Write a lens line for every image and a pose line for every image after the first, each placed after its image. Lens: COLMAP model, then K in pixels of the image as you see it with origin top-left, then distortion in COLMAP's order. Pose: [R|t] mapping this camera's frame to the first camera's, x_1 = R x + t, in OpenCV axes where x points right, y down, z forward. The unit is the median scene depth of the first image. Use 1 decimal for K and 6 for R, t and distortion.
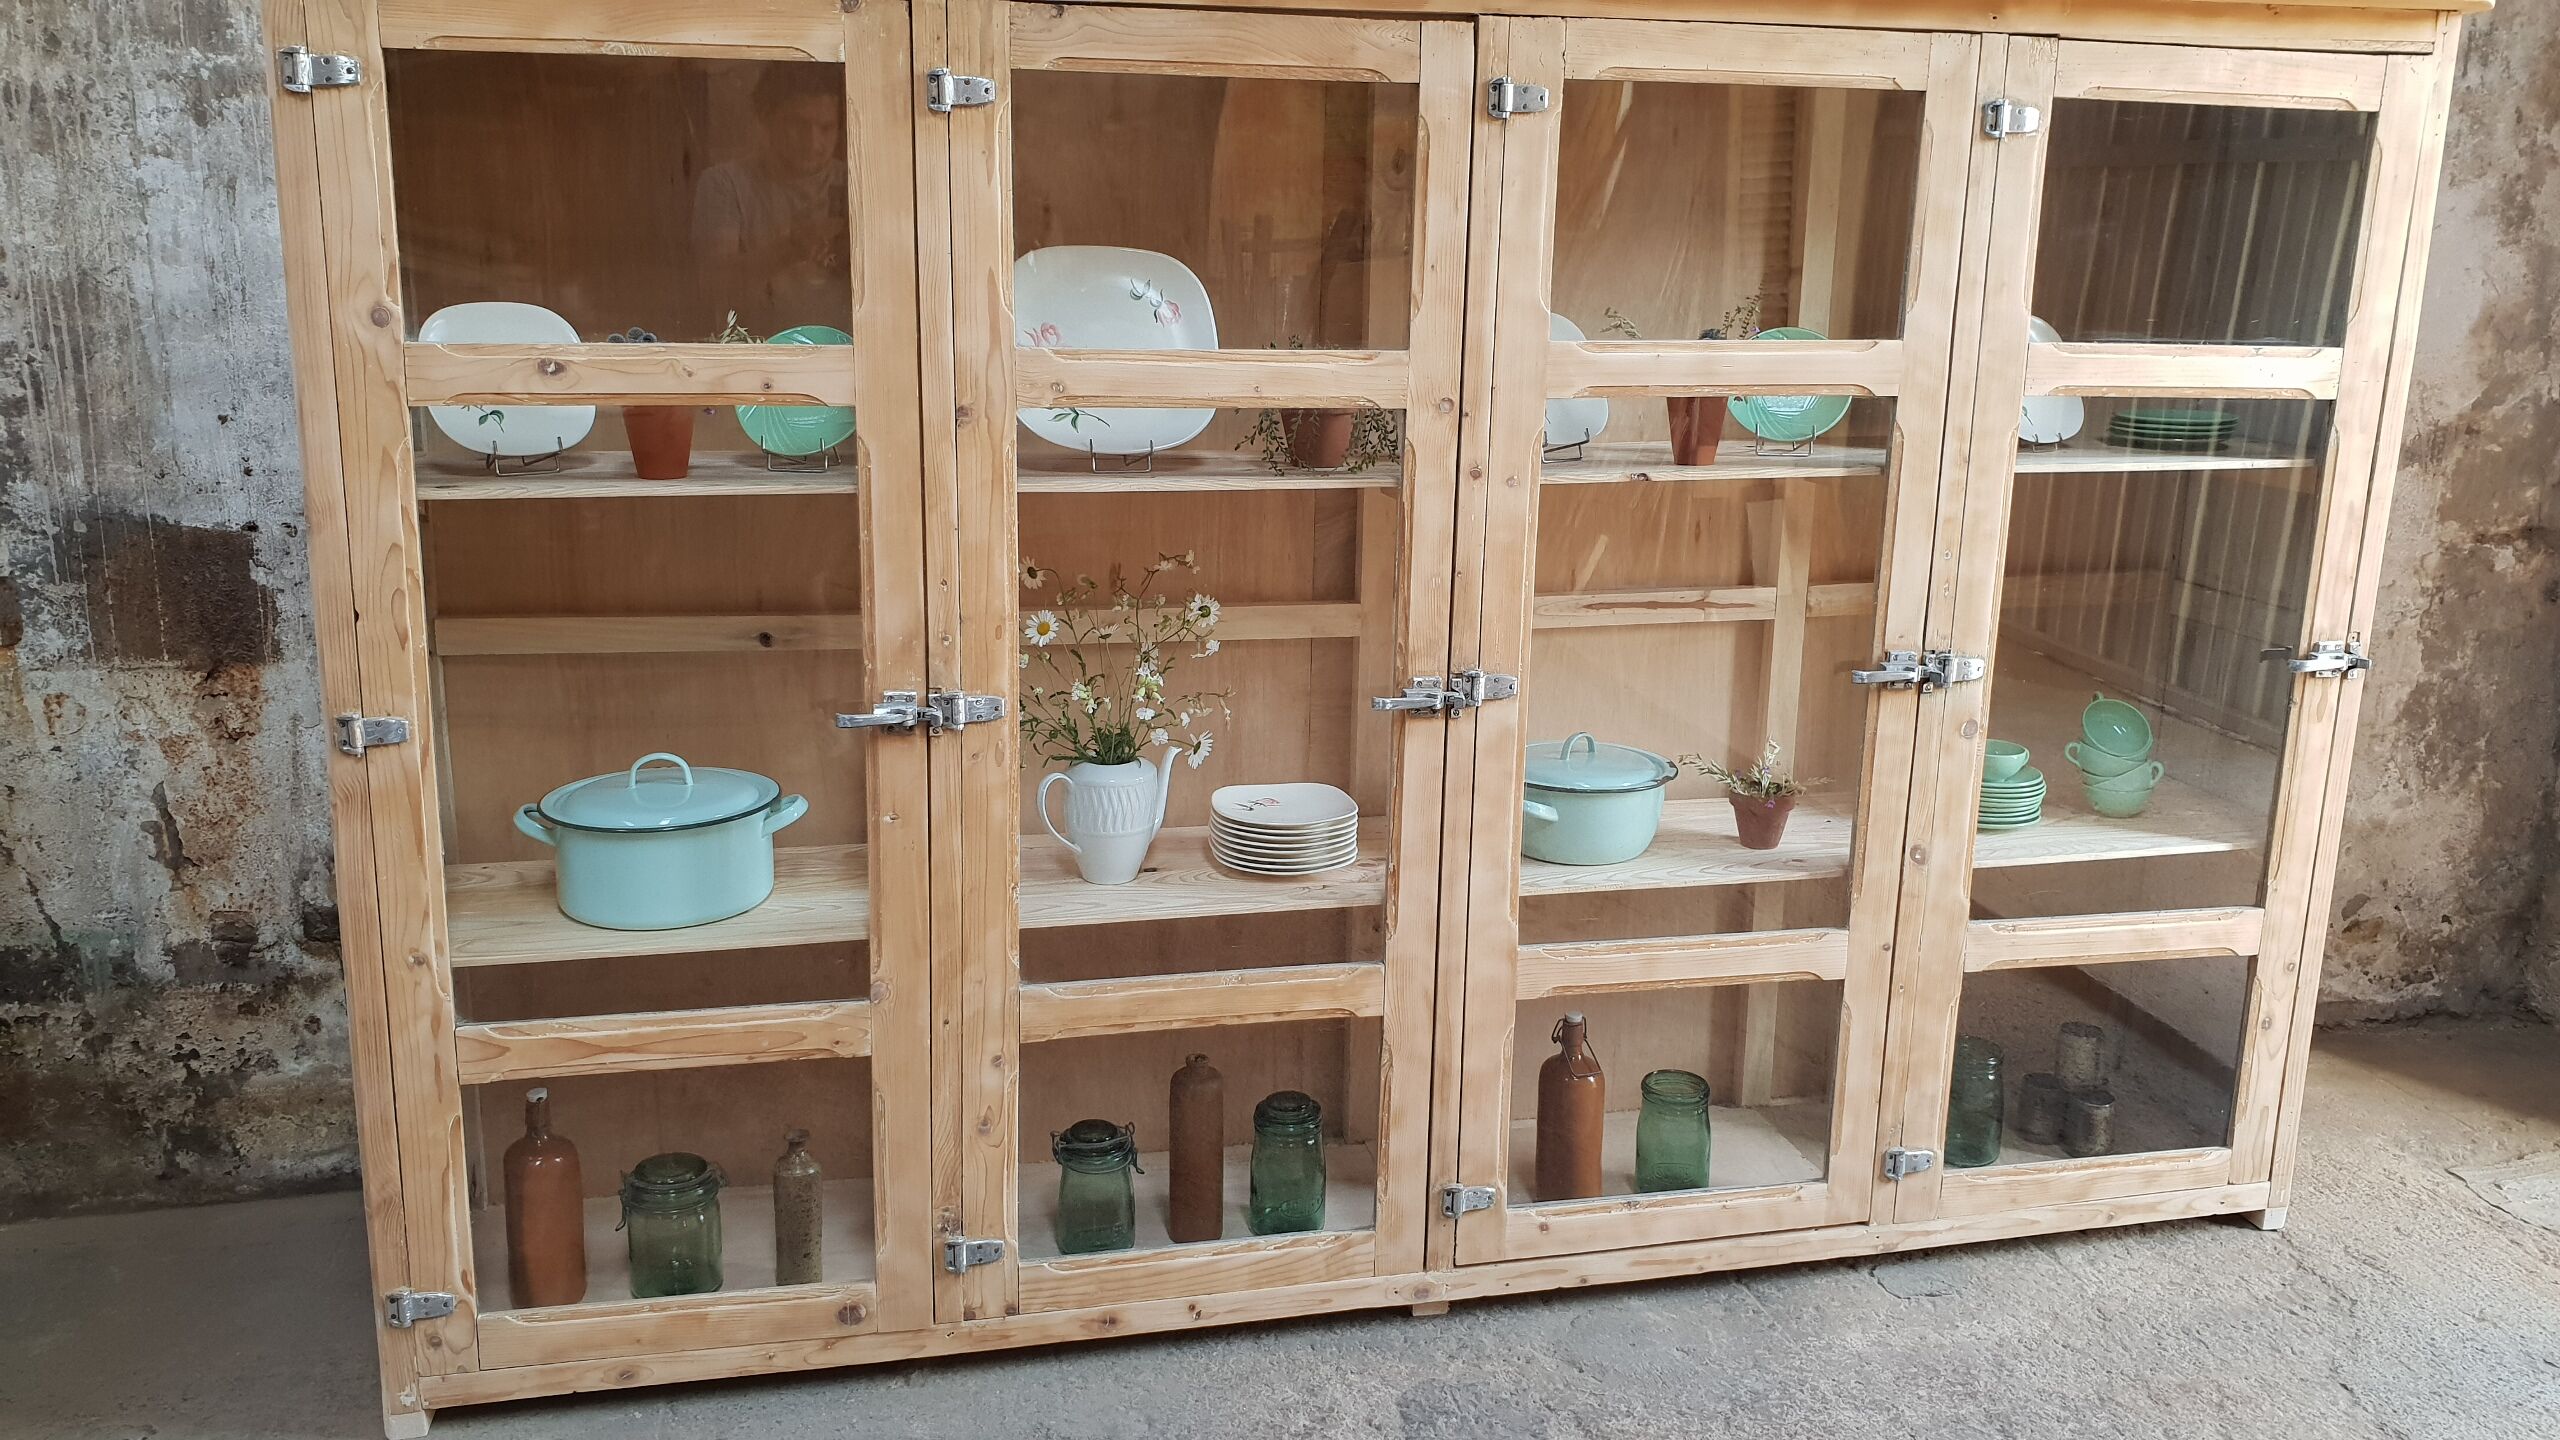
lens RADIAL K [[2014.5, 0, 1289.2], [0, 2014.5, 686.4], [0, 0, 1]] dist [-0.014147, 0.043898]
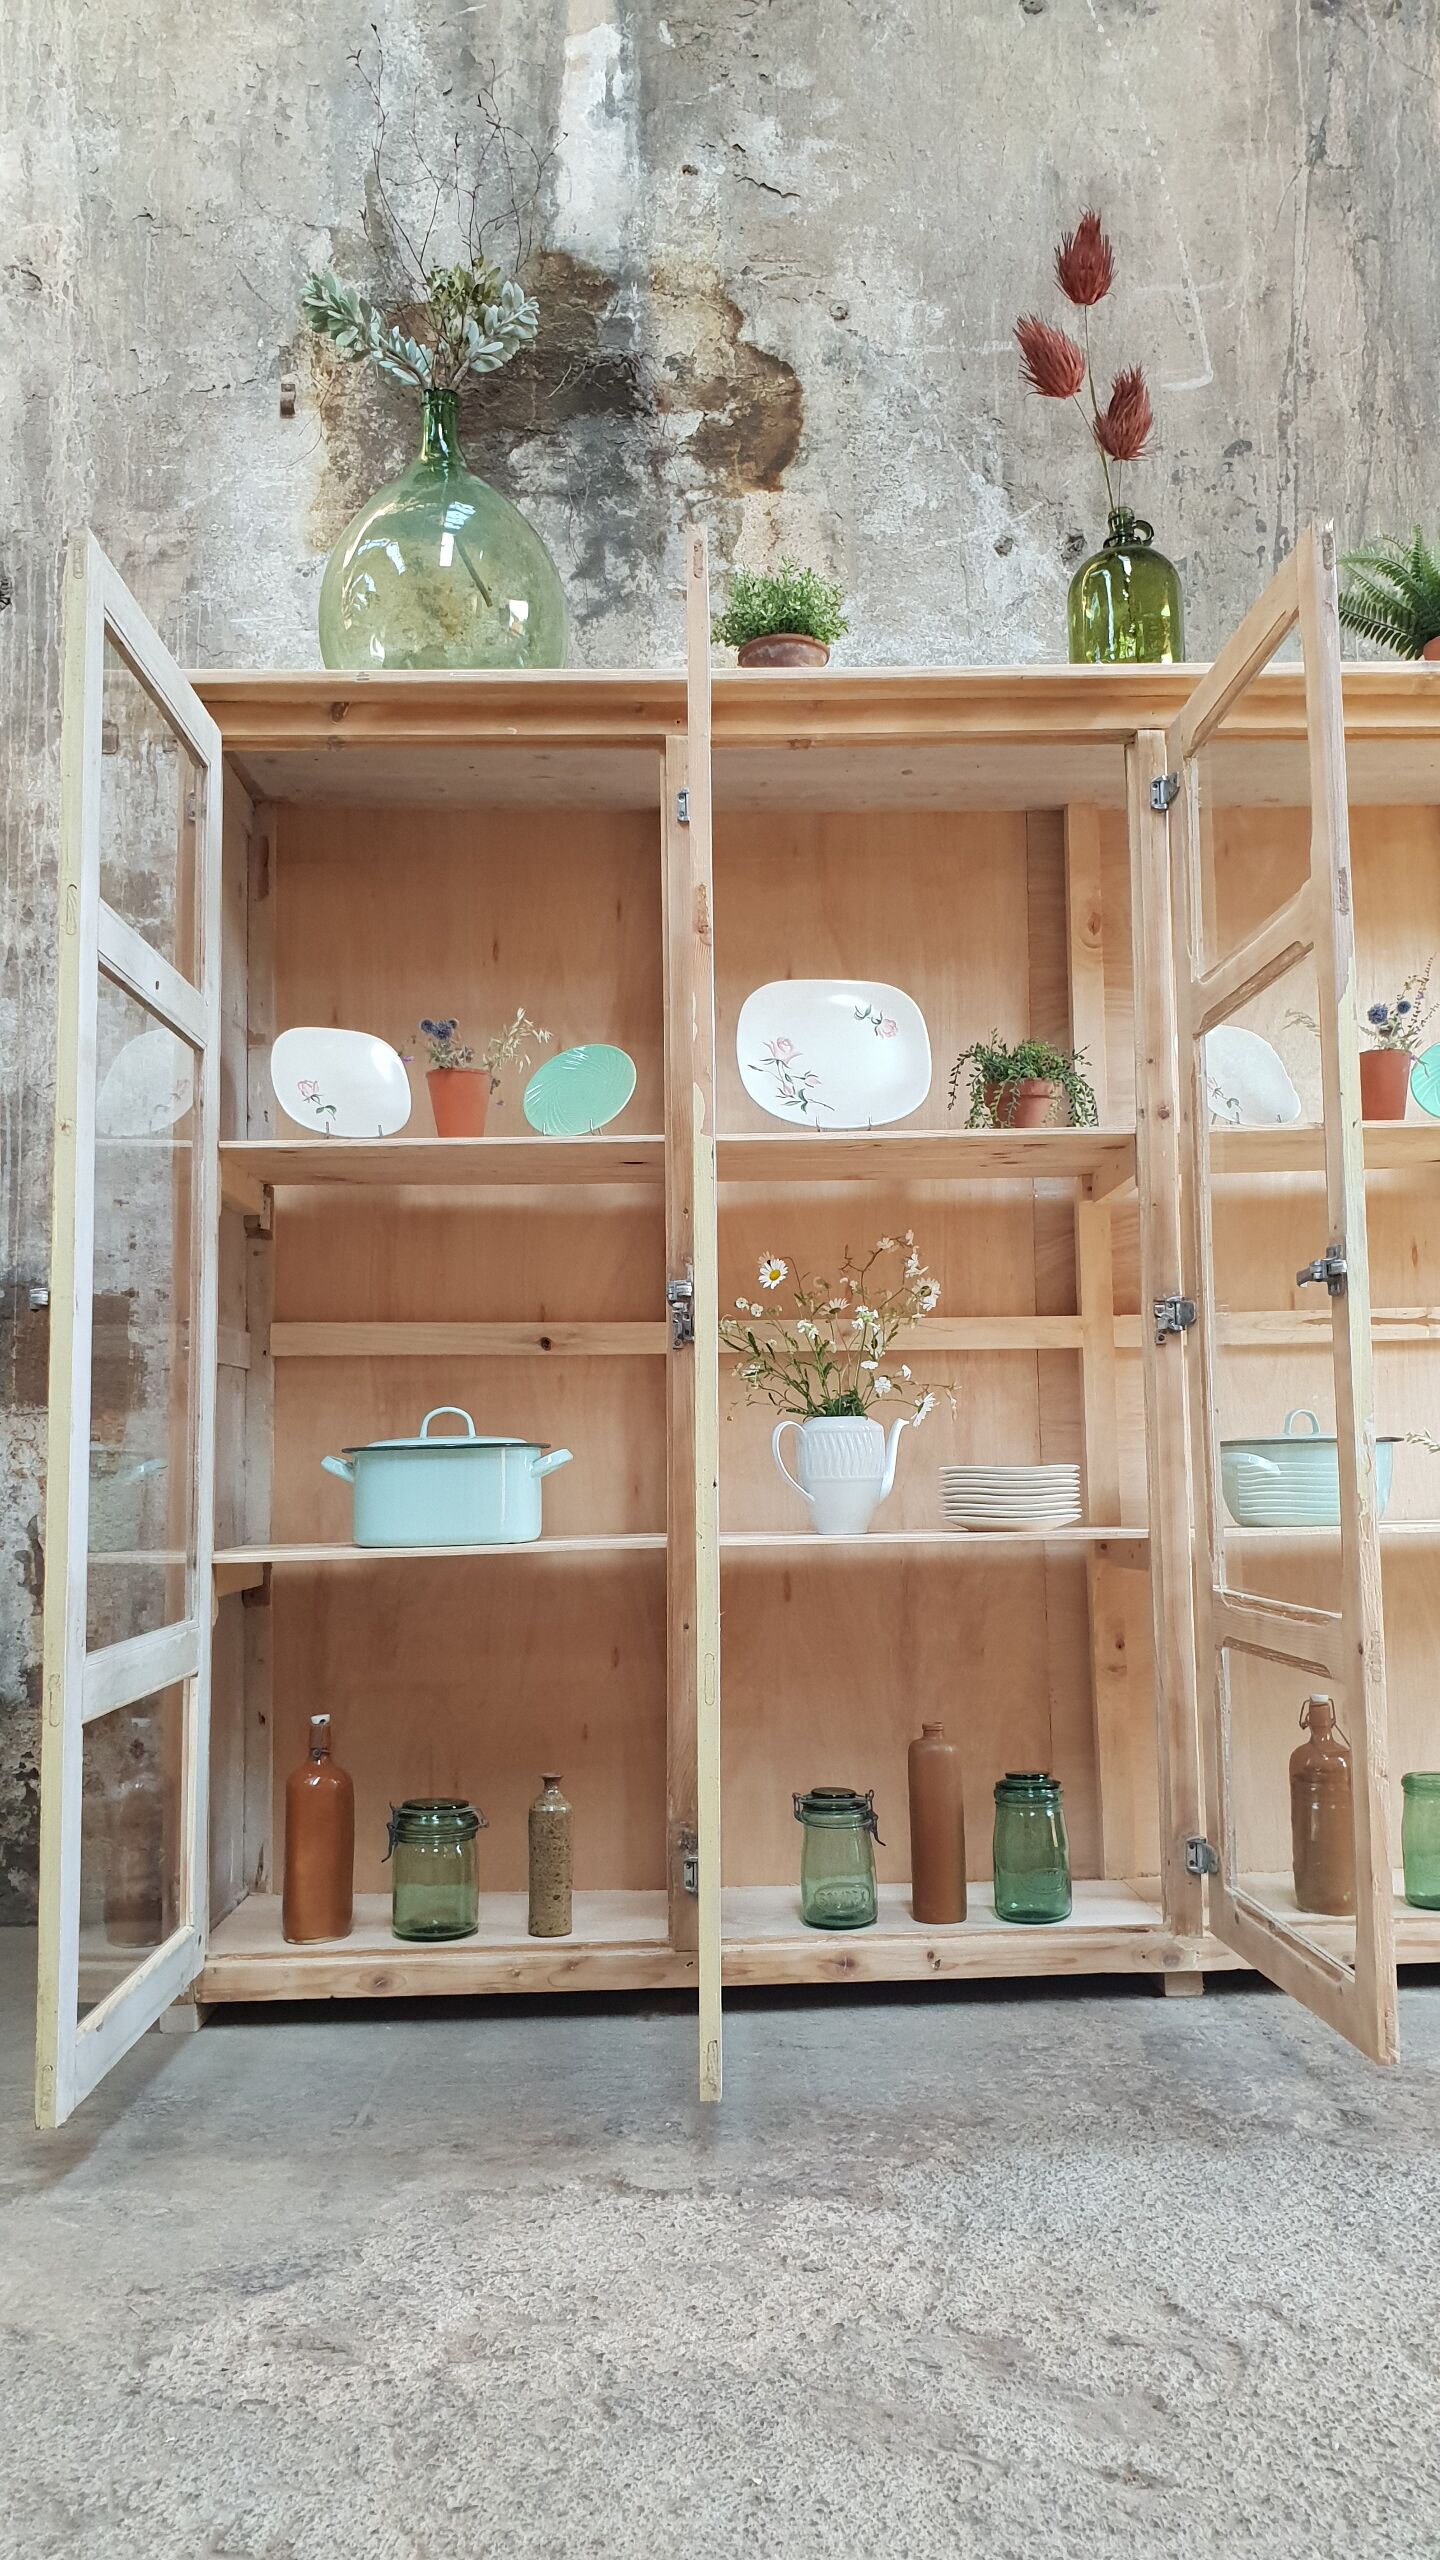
lens RADIAL K [[2014.5, 0, 753.8], [0, 2014.5, 1291.3], [0, 0, 1]] dist [-0.014147, 0.043898]
pose [[0.983055, -0.050800, -0.176131, 0.054537], [-0.006637, 0.950340, -0.311141, 0.296521], [0.183190, 0.307038, 0.933900, -0.038221]]
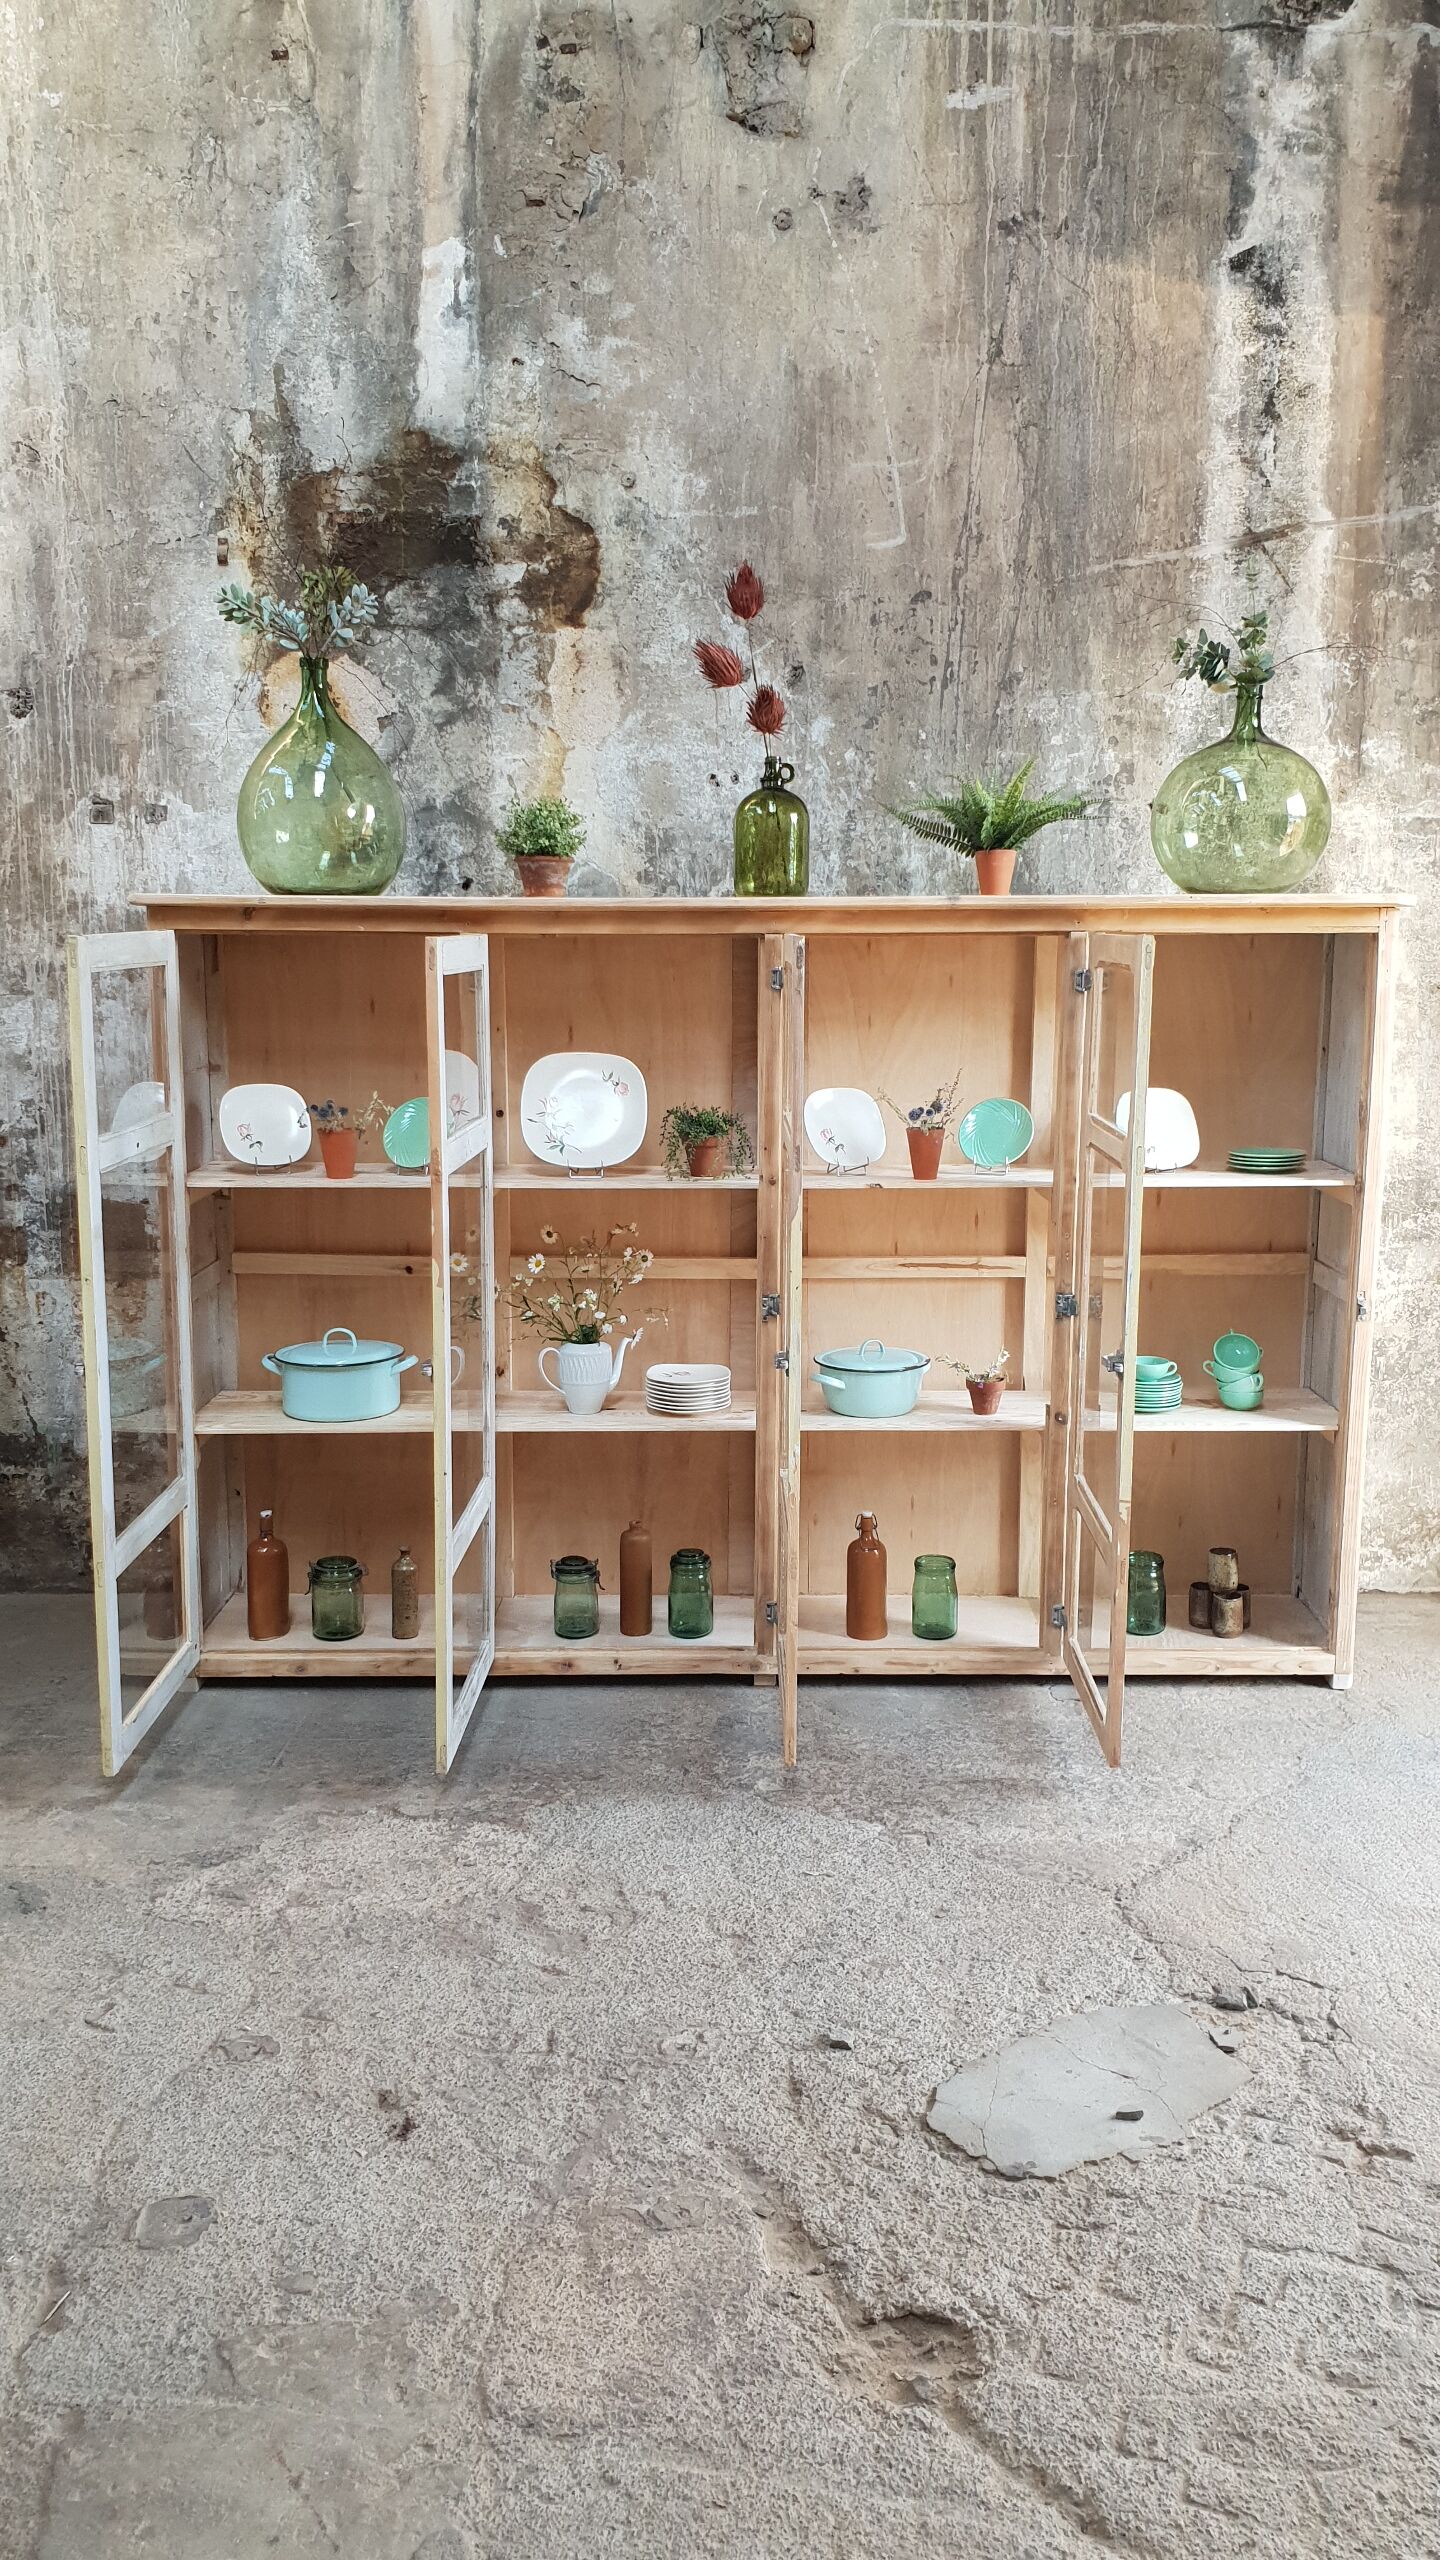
lens RADIAL K [[2014.5, 0, 762.6], [0, 2014.5, 1268.5], [0, 0, 1]] dist [-0.014147, 0.043898]
pose [[0.976919, 0.024655, -0.212185, 0.413444], [-0.037374, 0.997723, -0.056142, 0.062015], [0.210317, 0.062777, 0.975616, -0.643505]]
